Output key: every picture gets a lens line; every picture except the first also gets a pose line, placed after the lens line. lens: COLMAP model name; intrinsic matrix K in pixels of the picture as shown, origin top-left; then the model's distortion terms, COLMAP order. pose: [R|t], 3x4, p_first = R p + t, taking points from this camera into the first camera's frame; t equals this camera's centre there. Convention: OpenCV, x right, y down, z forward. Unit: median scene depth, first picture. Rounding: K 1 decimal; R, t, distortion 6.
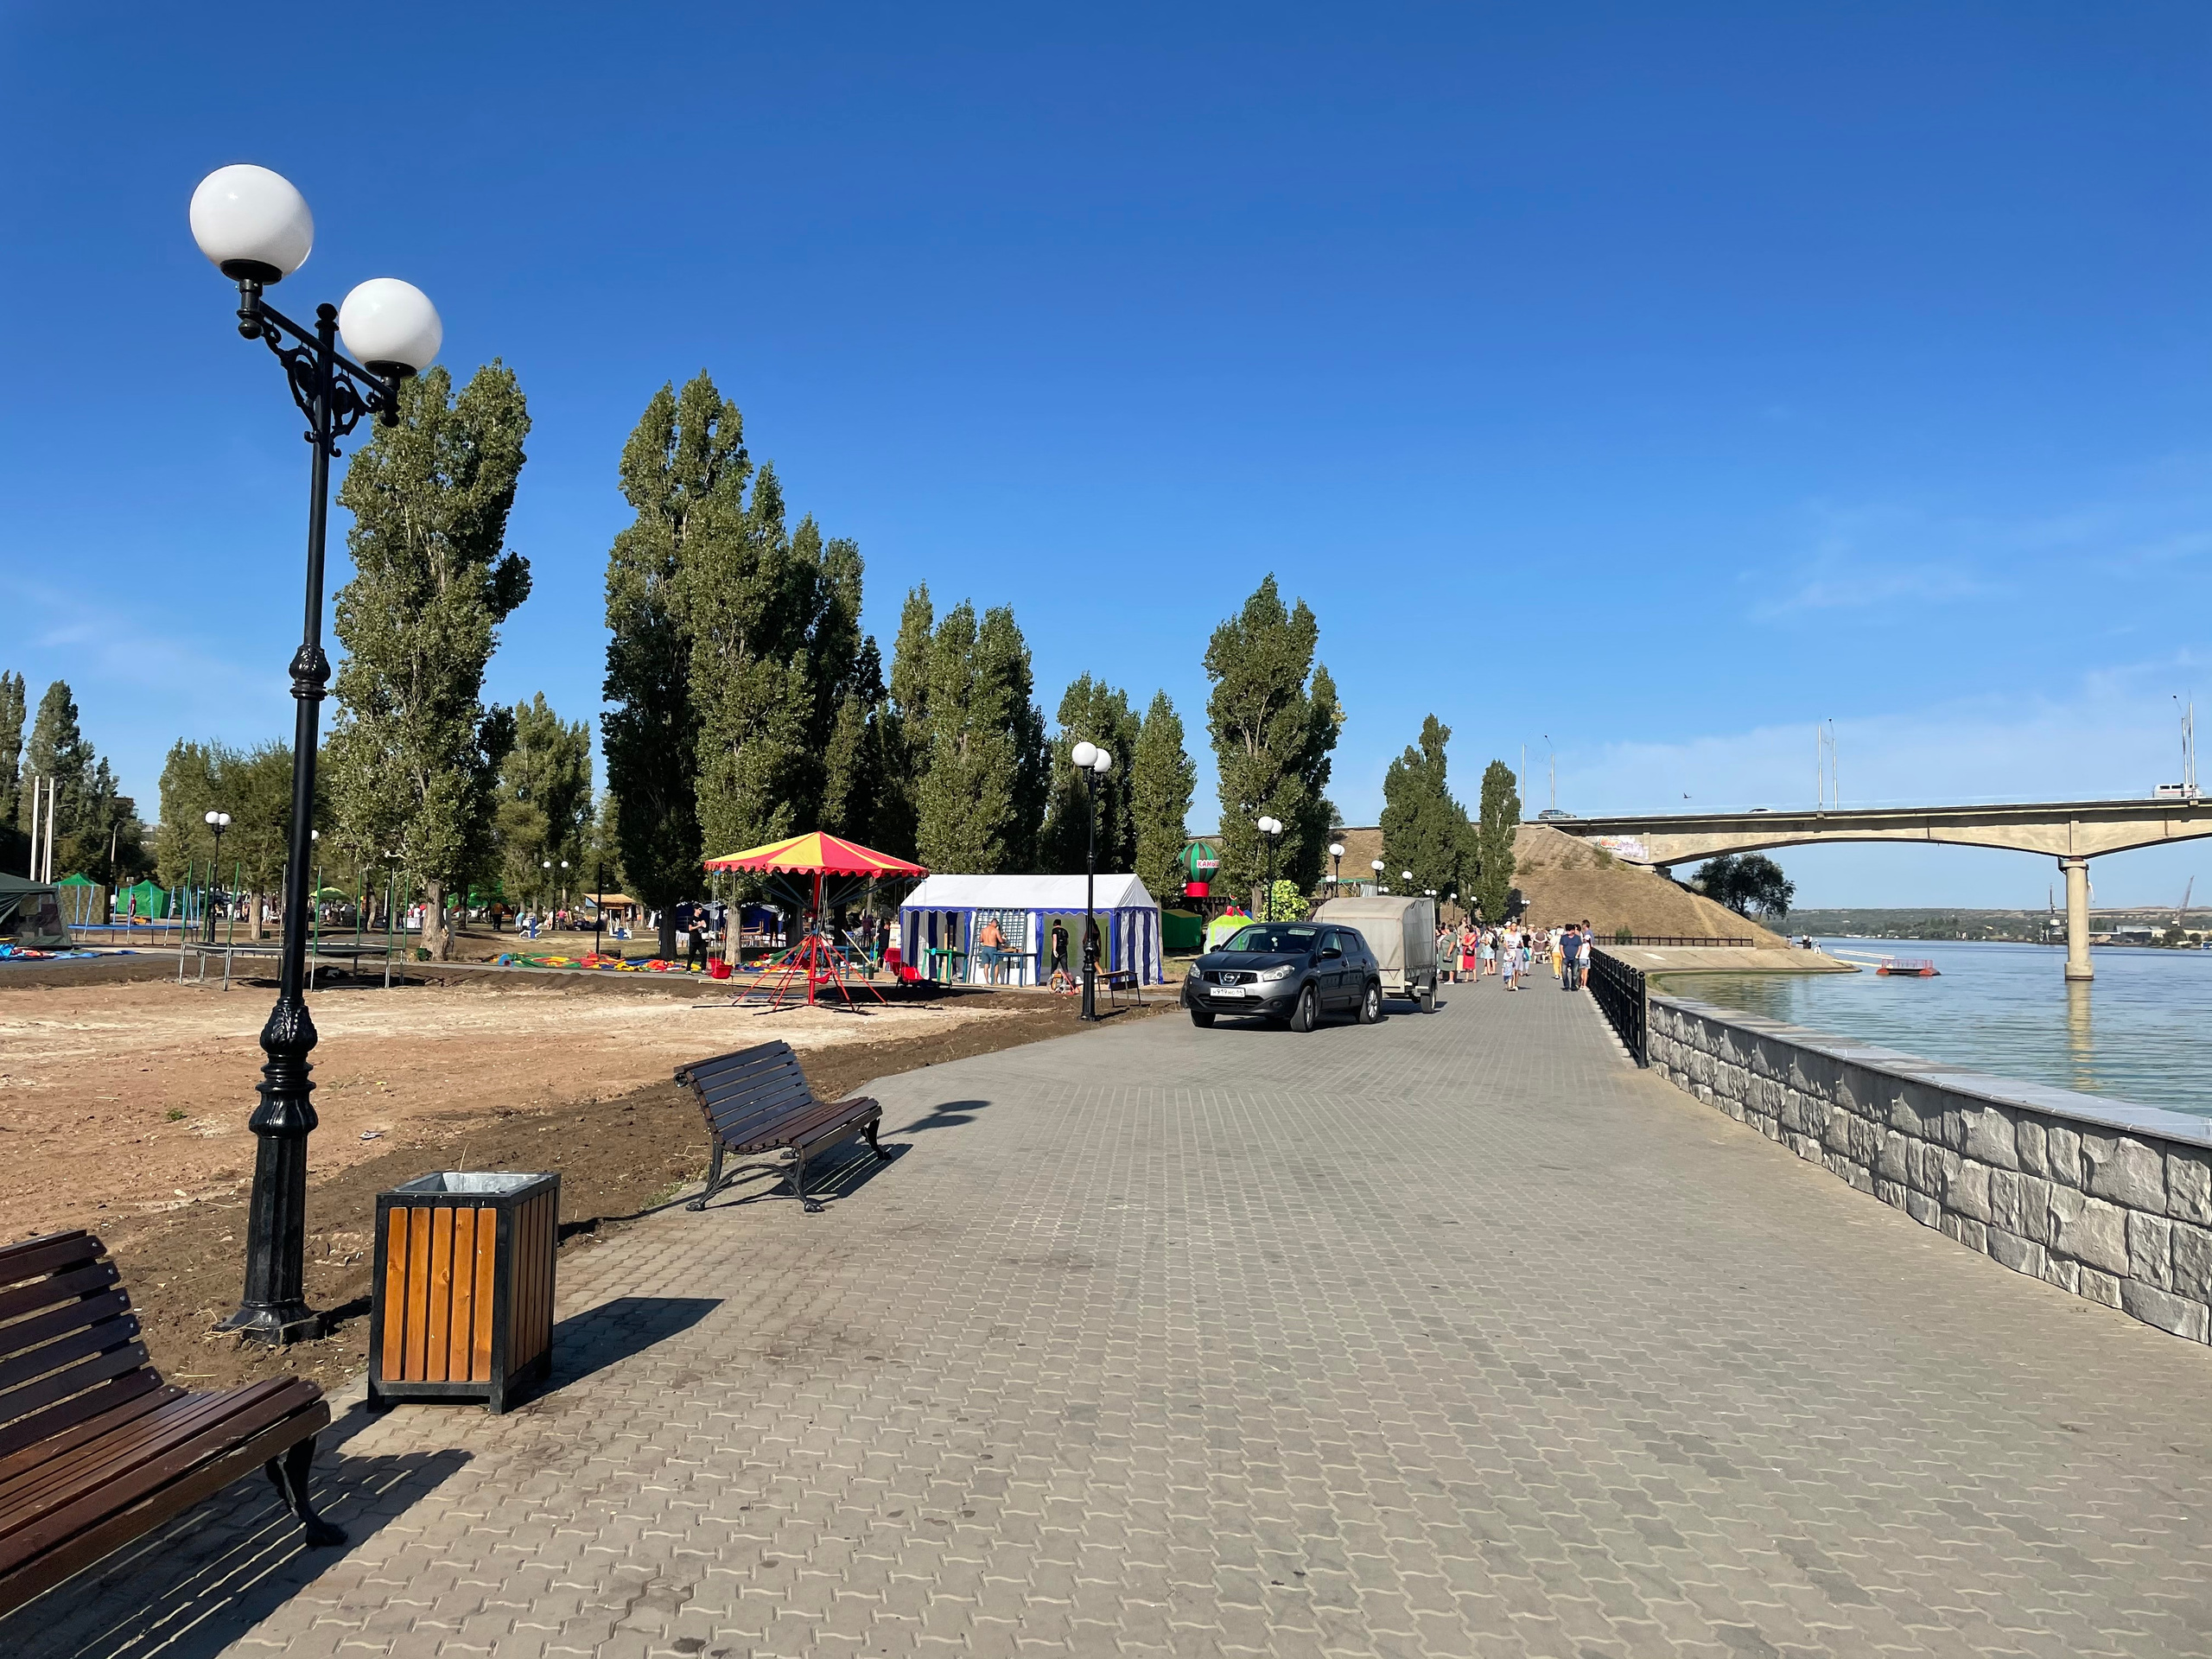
lens RADIAL K [[1652.2, 0, 1093.5], [0, 1652.2, 786.1], [0, 0, 1]] dist [0.101217, -0.136822]
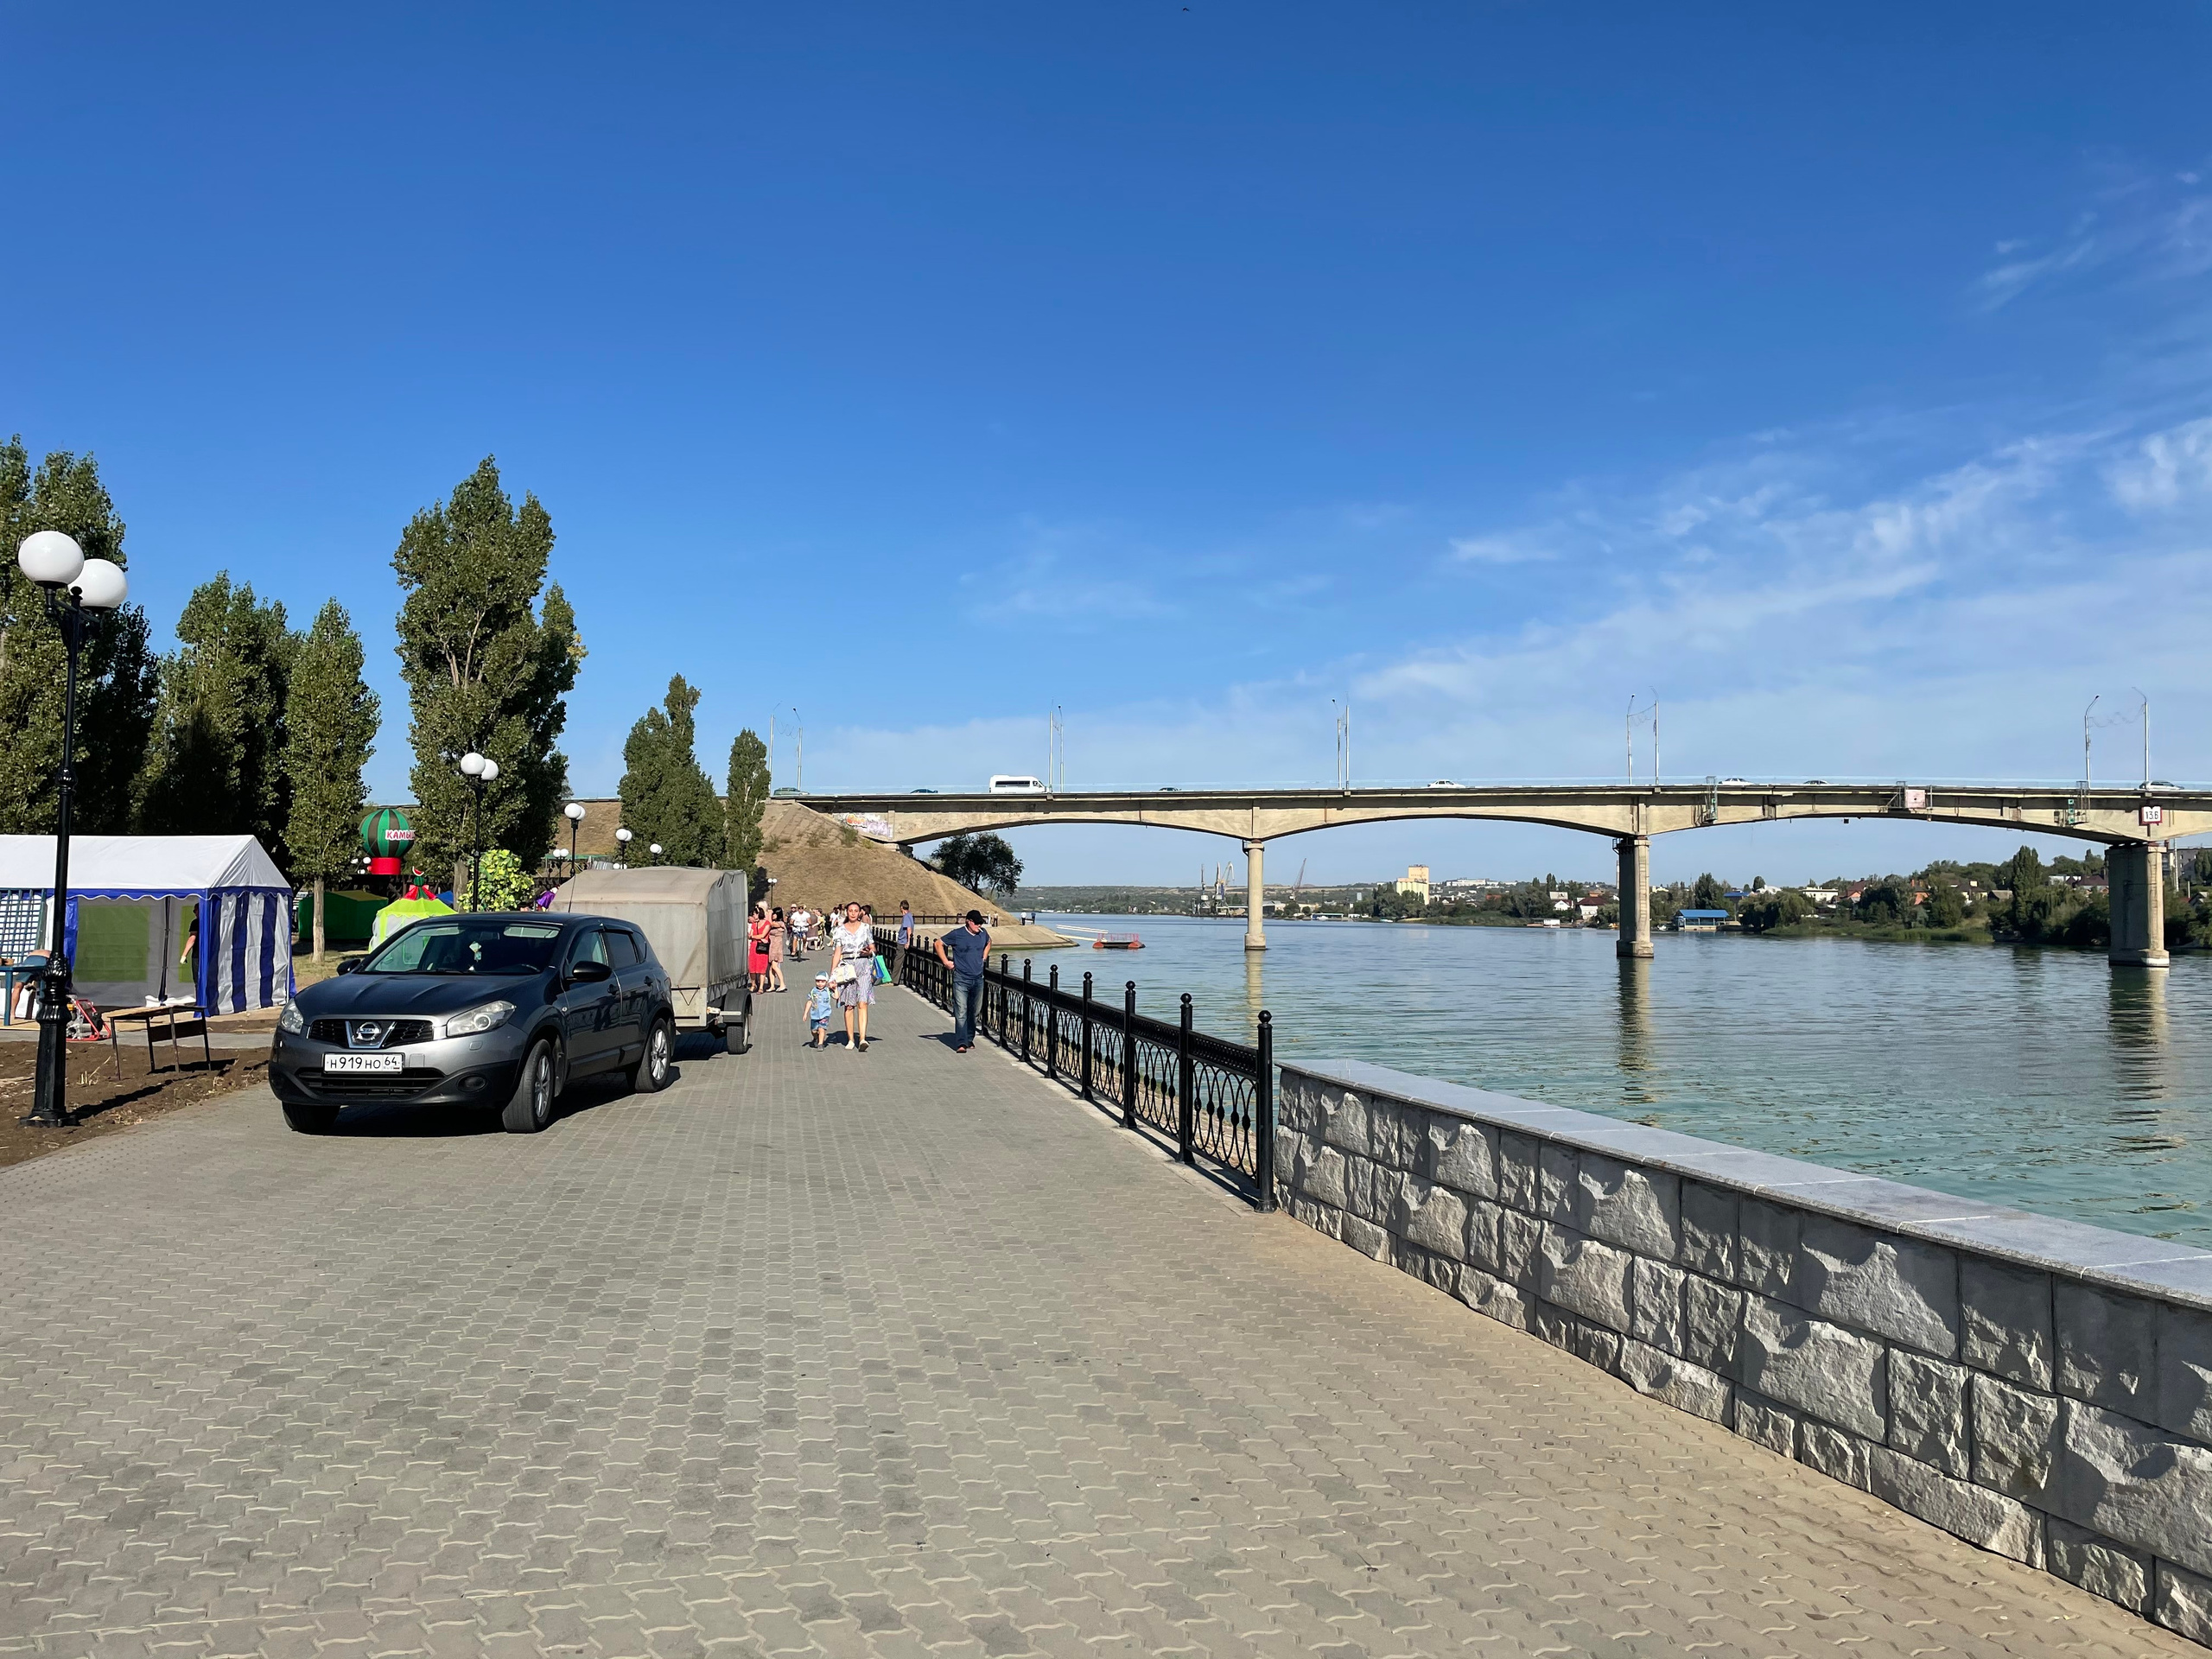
lens RADIAL K [[1652.2, 0, 1122.7], [0, 1652.2, 800.8], [0, 0, 1]] dist [0.101217, -0.136822]
pose [[0.891050, 0.023557, 0.453293, 0.017530], [-0.033191, 0.999360, 0.013309, 0.011322], [-0.452690, -0.026905, 0.891262, 0.150848]]
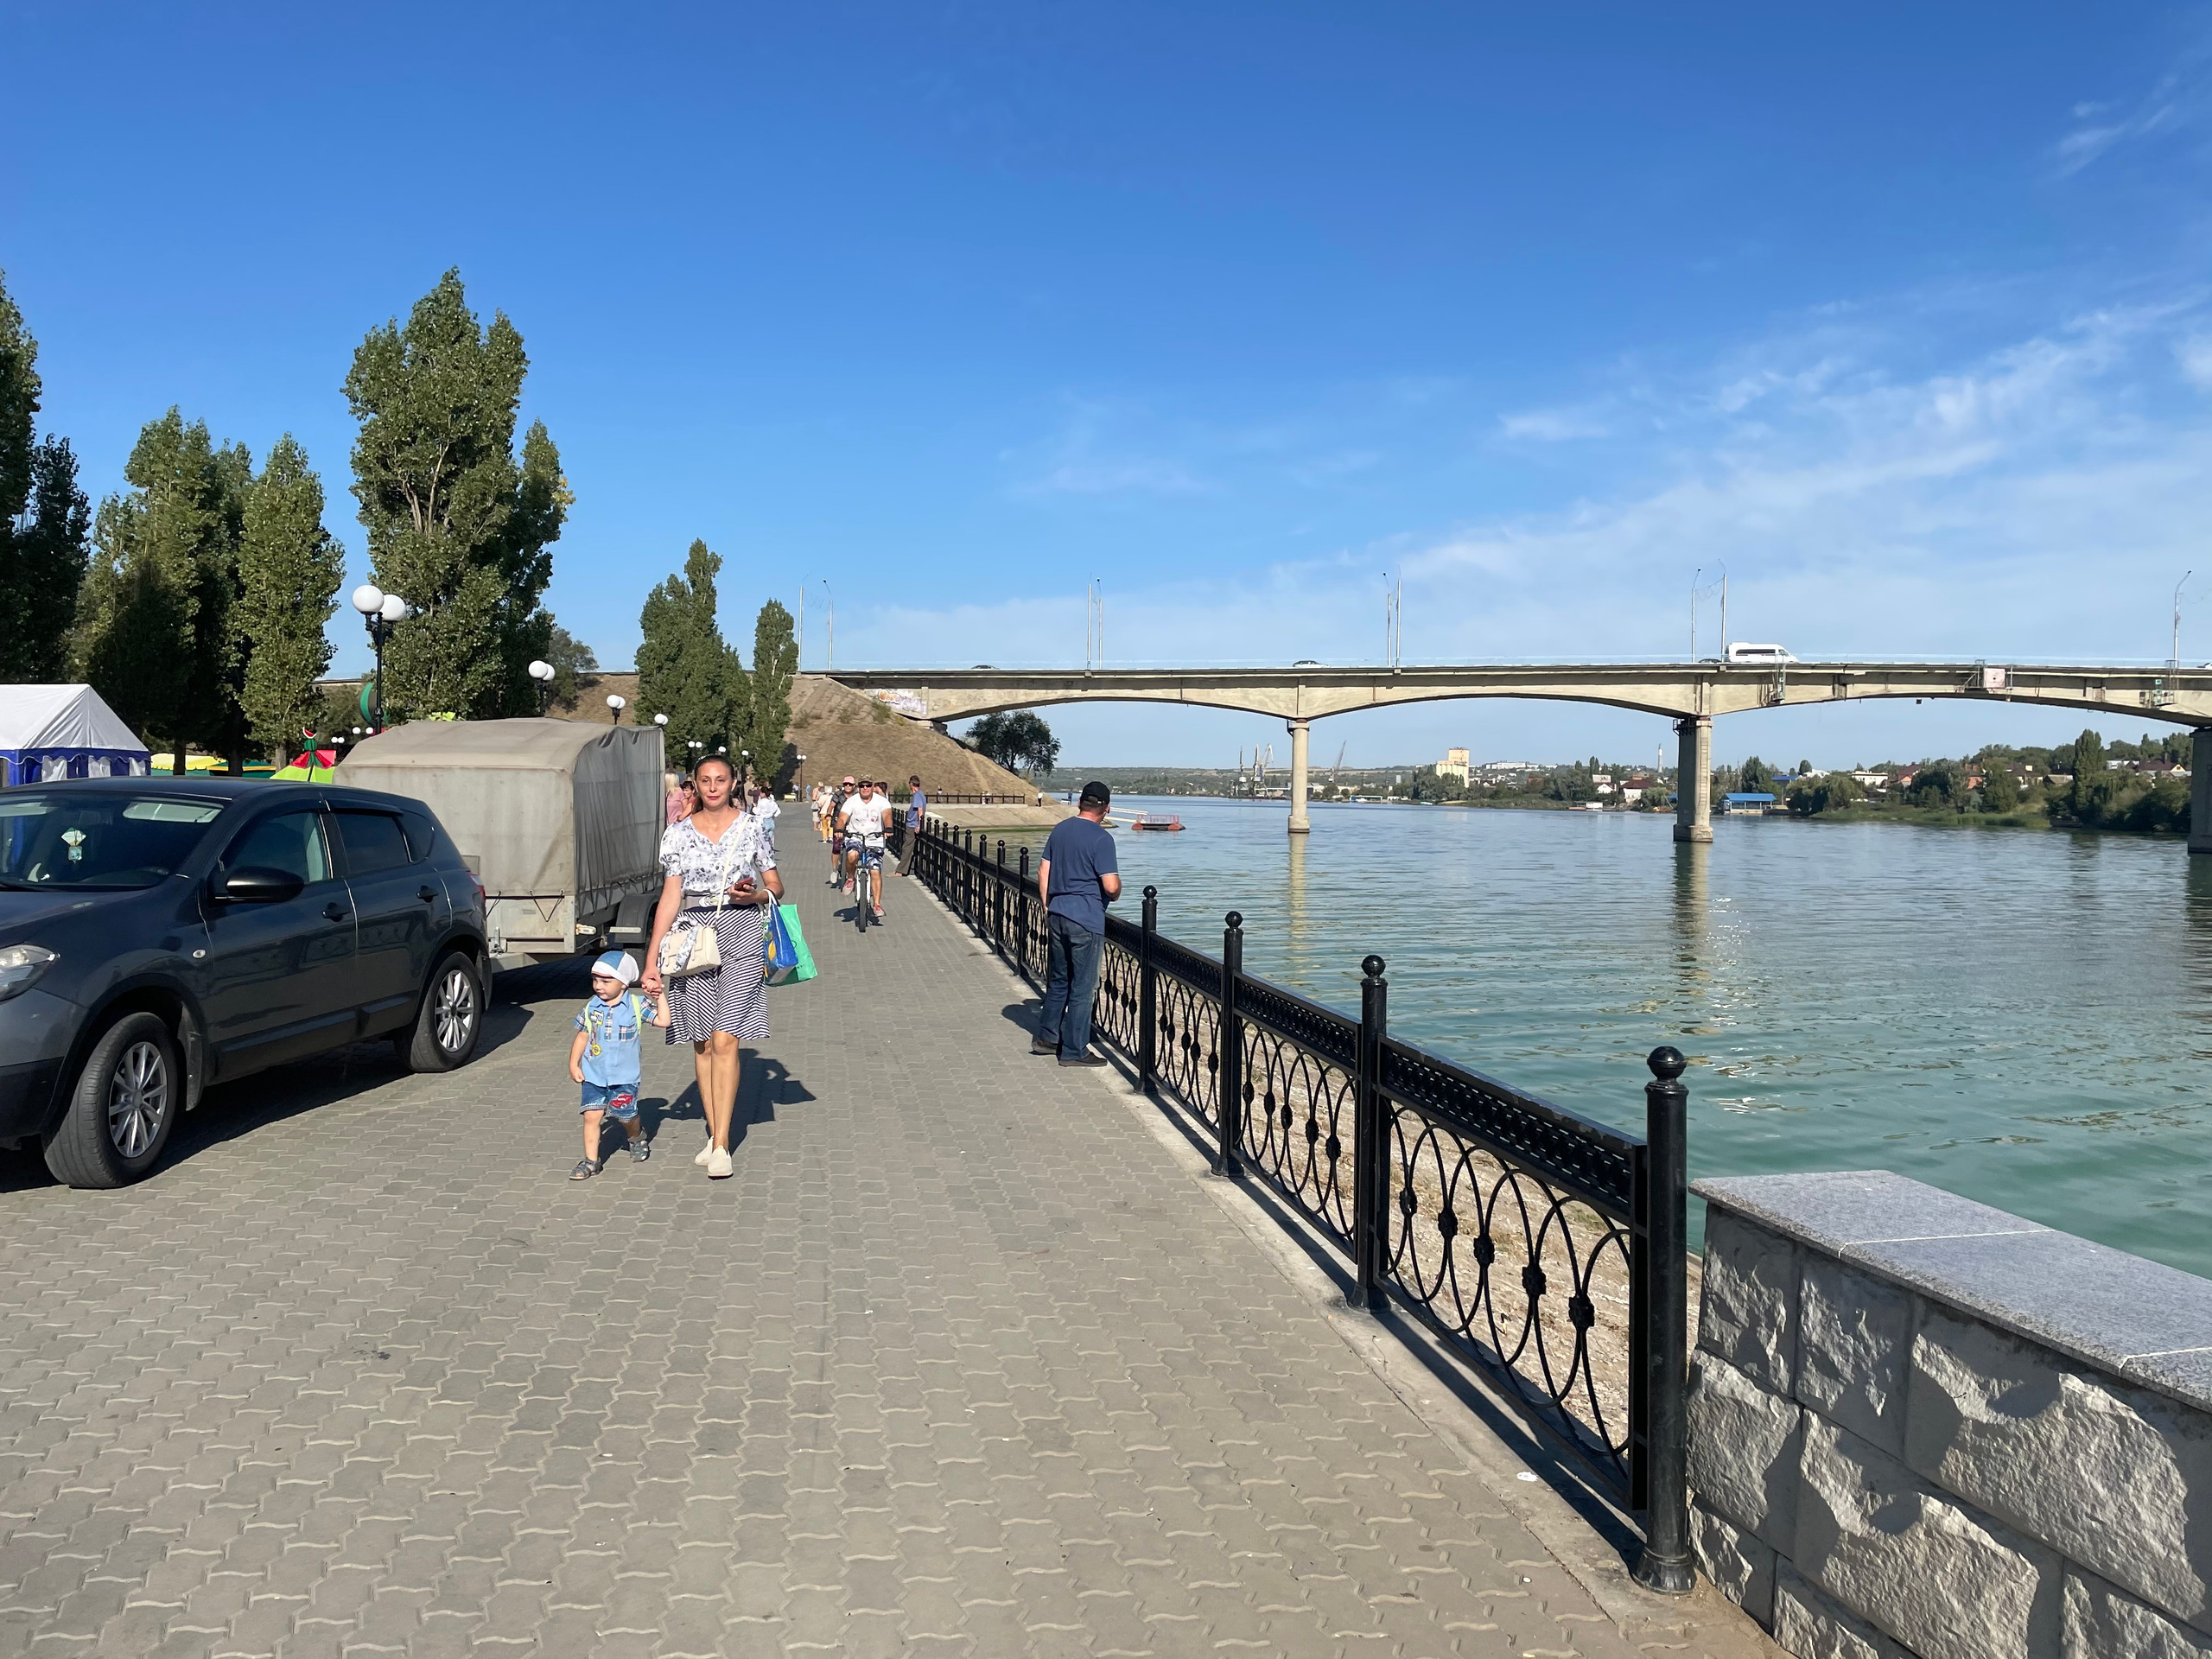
lens RADIAL K [[1652.2, 0, 1131.6], [0, 1652.2, 795.1], [0, 0, 1]] dist [0.101217, -0.136822]
pose [[0.898878, -0.001245, 0.438198, 0.050129], [-0.038720, 0.995859, 0.082257, 0.018175], [-0.436486, -0.090906, 0.895107, 0.221909]]
